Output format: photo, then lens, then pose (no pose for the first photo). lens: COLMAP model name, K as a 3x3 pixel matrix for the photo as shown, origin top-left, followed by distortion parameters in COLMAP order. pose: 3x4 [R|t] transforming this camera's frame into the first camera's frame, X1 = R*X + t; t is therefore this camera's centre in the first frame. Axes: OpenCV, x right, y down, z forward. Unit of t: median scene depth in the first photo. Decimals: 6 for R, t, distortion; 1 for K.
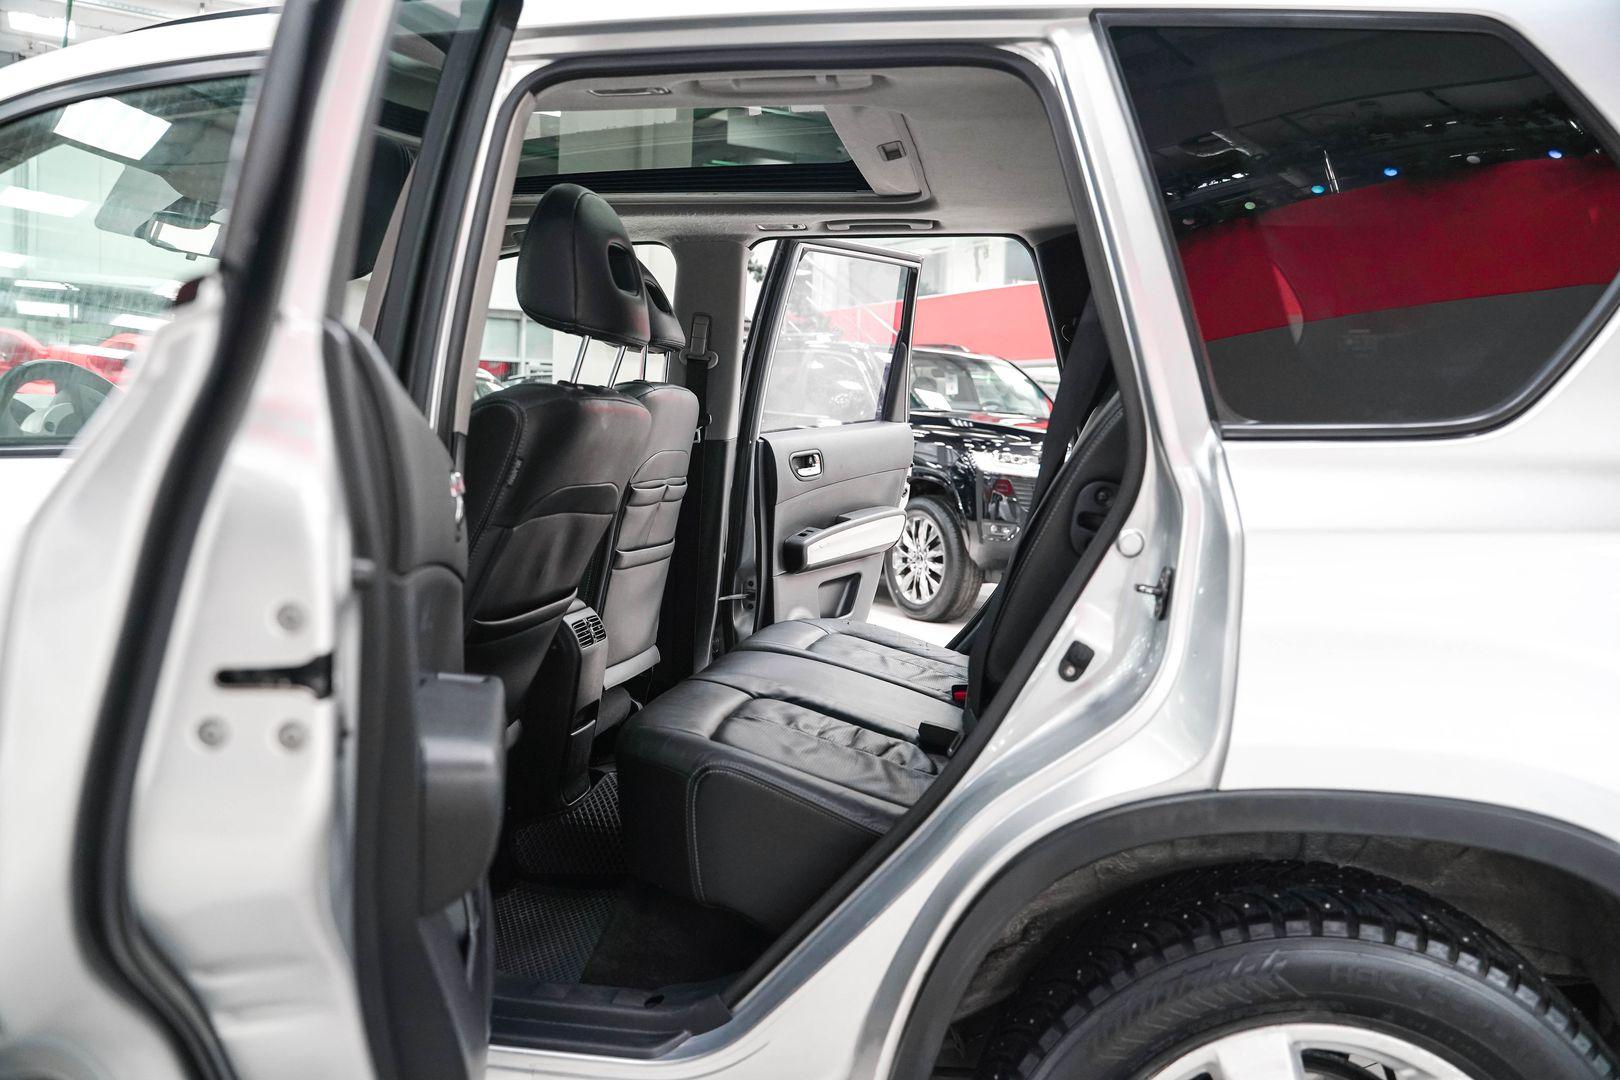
lens RADIAL K [[1314.7, 0, 810.0], [0, 1314.7, 540.0], [0, 0, 1]] dist [-0.122837, 0.099952]
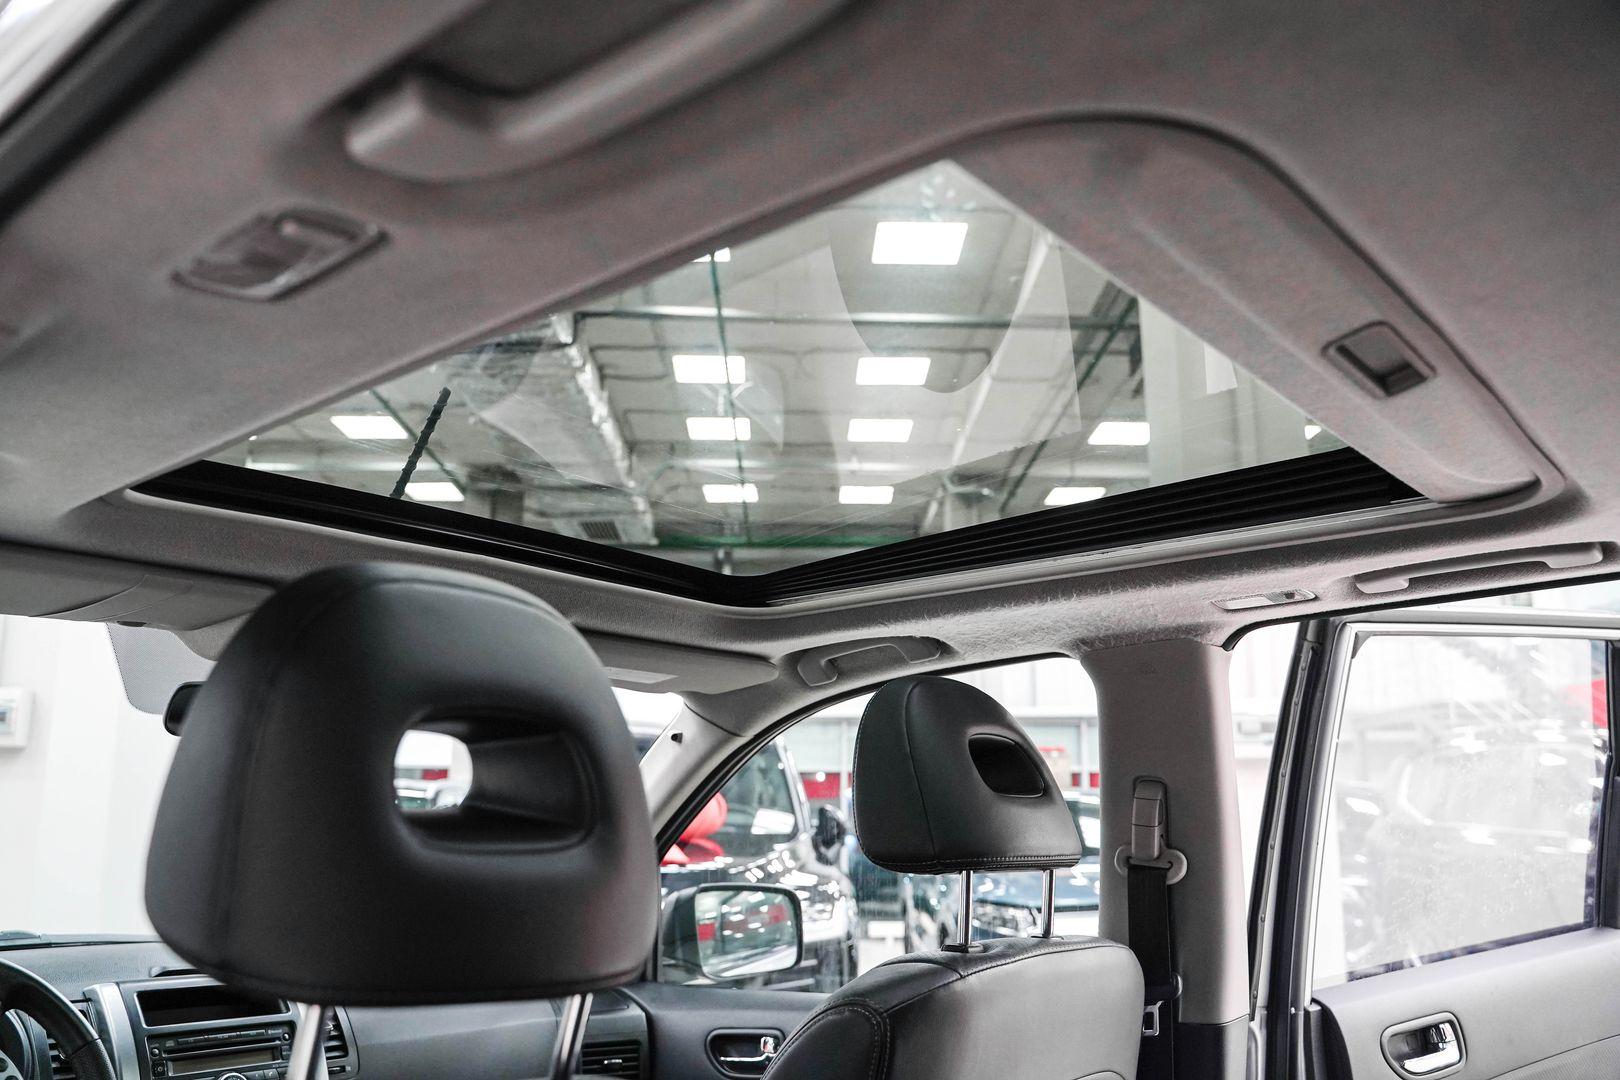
lens RADIAL K [[1314.7, 0, 810.0], [0, 1314.7, 540.0], [0, 0, 1]] dist [-0.122837, 0.099952]
pose [[0.853818, -0.146012, -0.499675, 0.076262], [-0.009478, 0.955339, -0.295360, -0.108301], [0.520485, 0.256919, 0.814302, 0.476107]]
